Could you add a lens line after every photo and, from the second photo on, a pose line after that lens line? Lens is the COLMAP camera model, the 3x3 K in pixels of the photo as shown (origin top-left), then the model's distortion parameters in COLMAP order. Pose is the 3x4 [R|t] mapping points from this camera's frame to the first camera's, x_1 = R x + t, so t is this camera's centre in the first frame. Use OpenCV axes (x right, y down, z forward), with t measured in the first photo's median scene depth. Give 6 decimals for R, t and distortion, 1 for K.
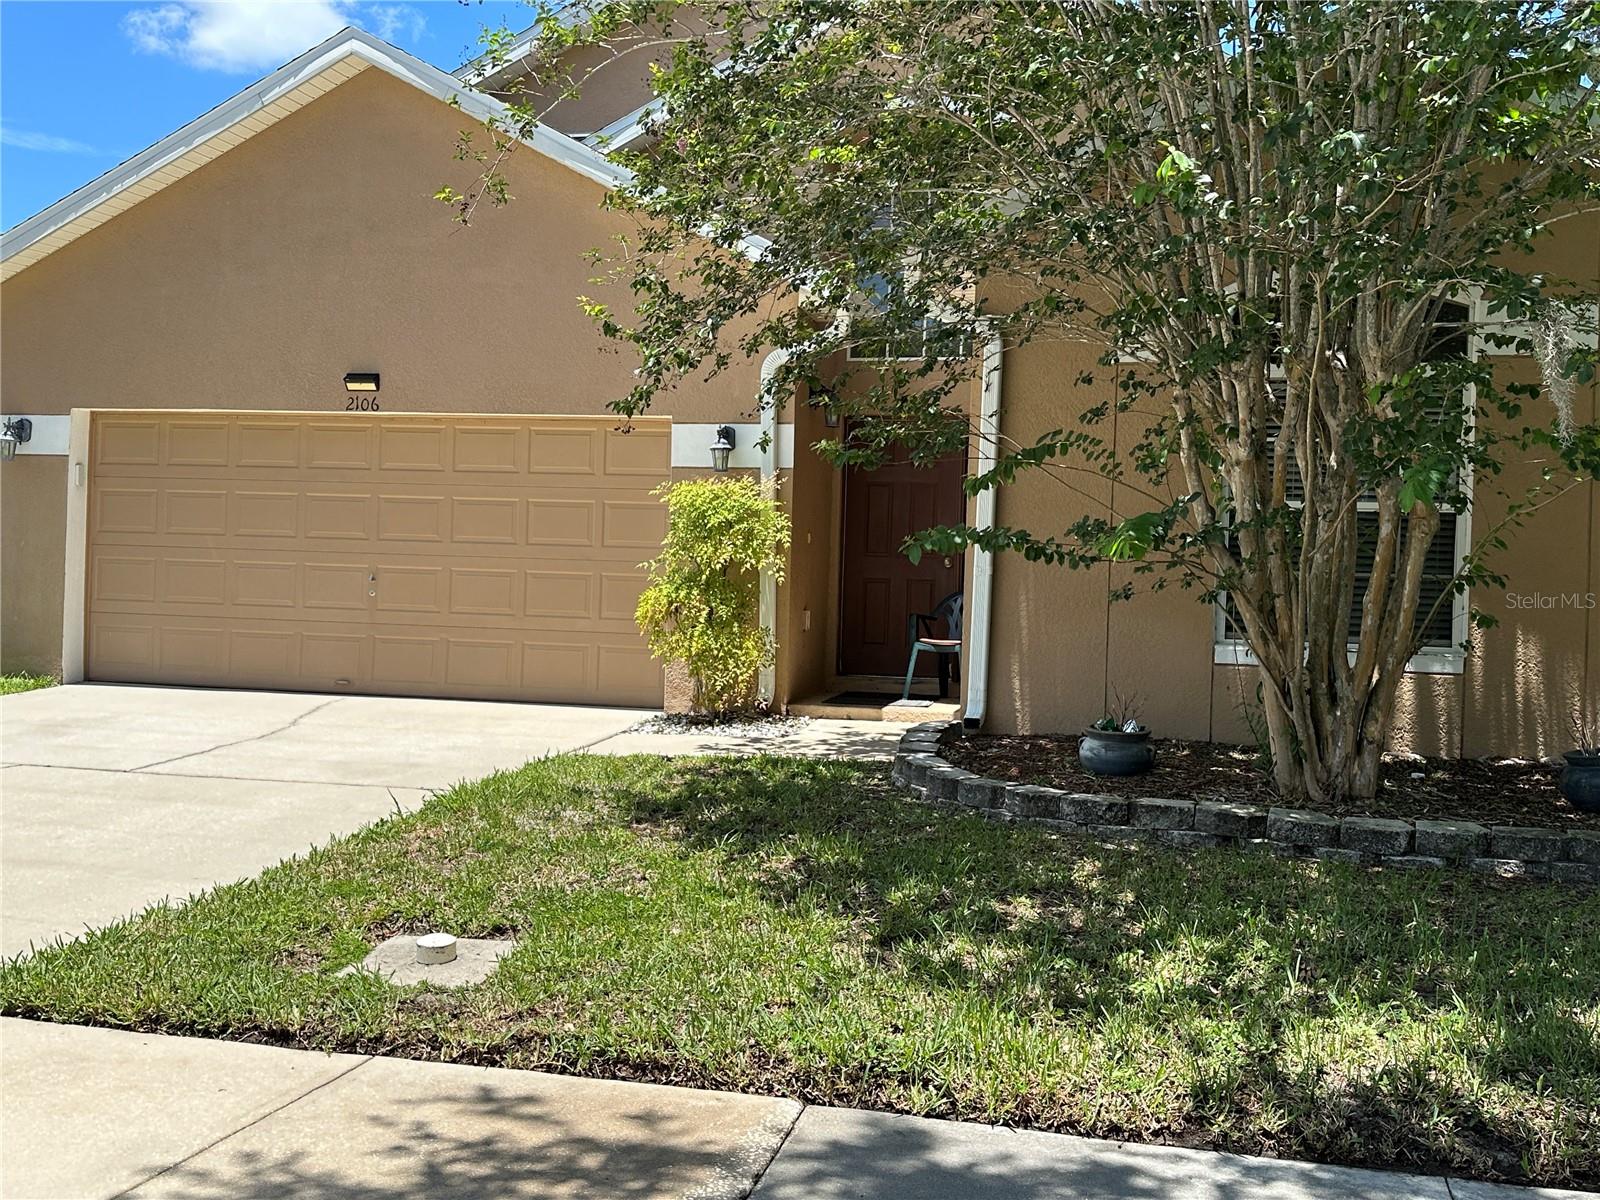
lens RADIAL K [[1563.4, 0, 800.6], [0, 1563.4, 598.5], [0, 0, 1]] dist [0.003406, 0.000000]
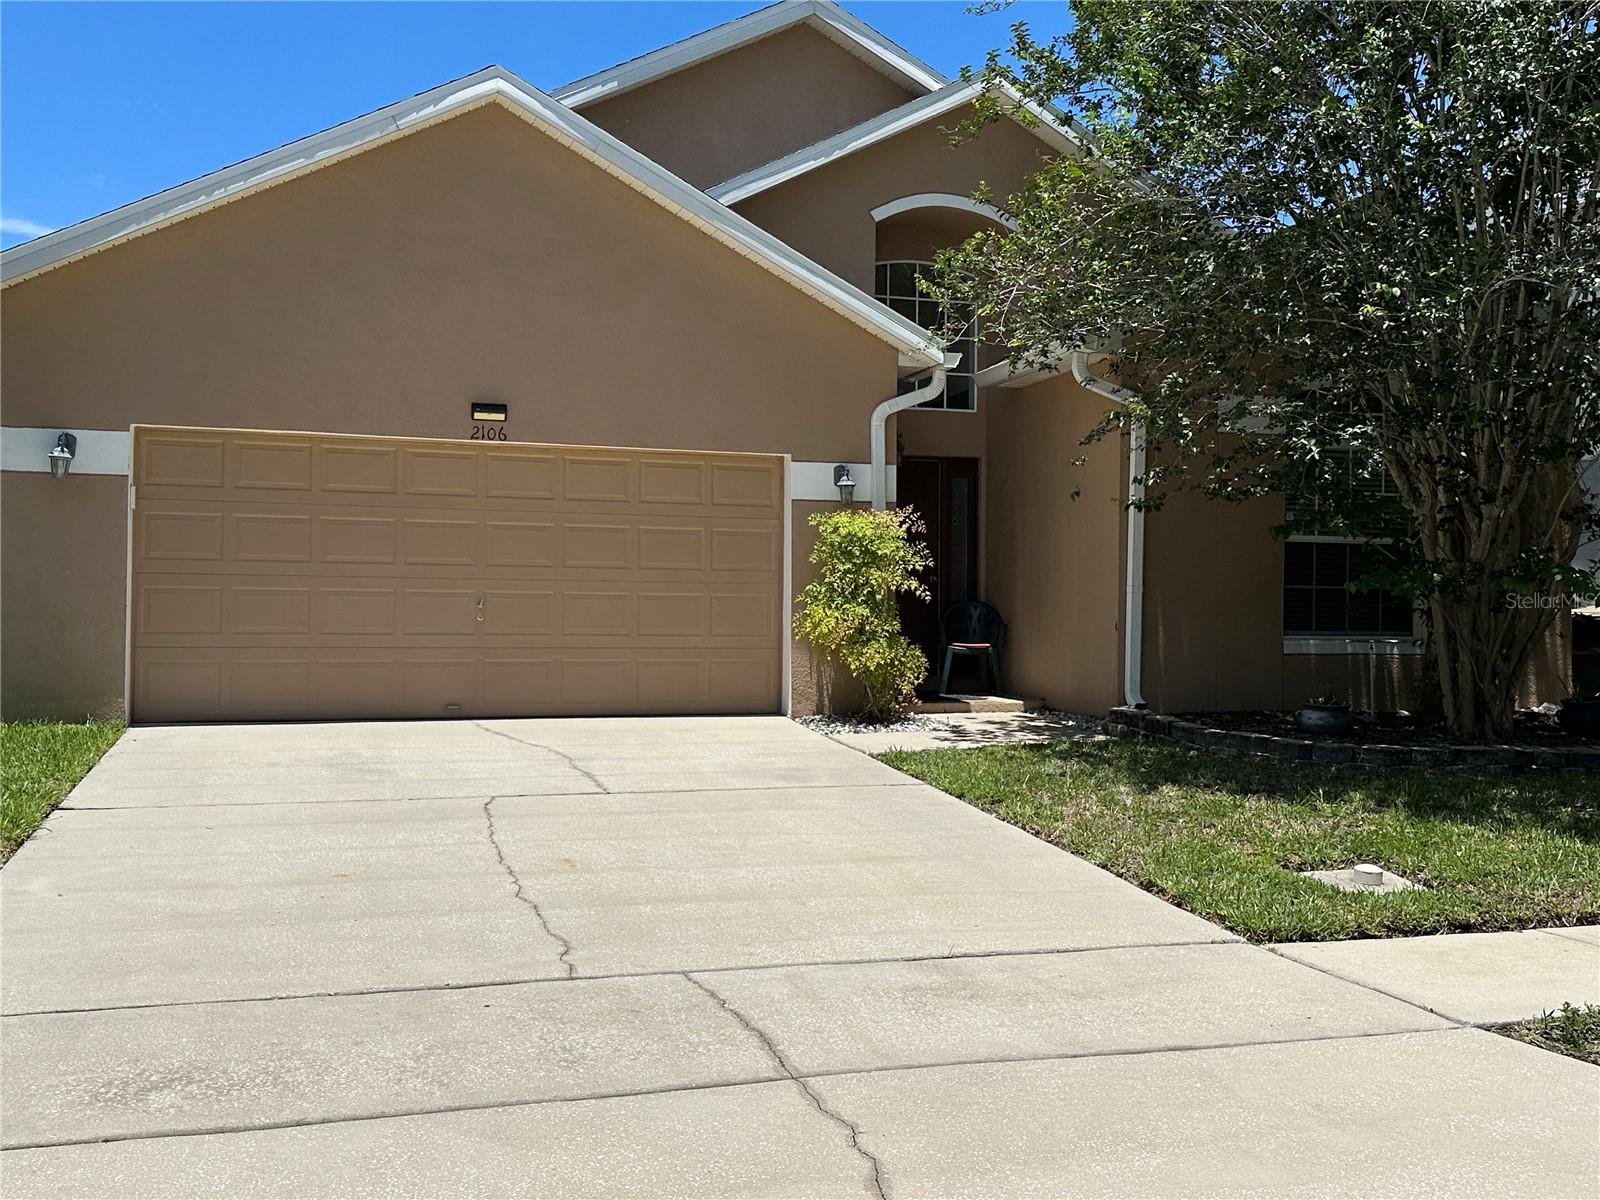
lens RADIAL K [[1563.4, 0, 798.1], [0, 1563.4, 599.5], [0, 0, 1]] dist [0.003406, 0.000000]
pose [[0.863933, -0.022825, 0.503089, -0.616663], [0.019152, 0.999739, 0.012467, -0.024528], [-0.503242, -0.001136, 0.864145, 0.016162]]
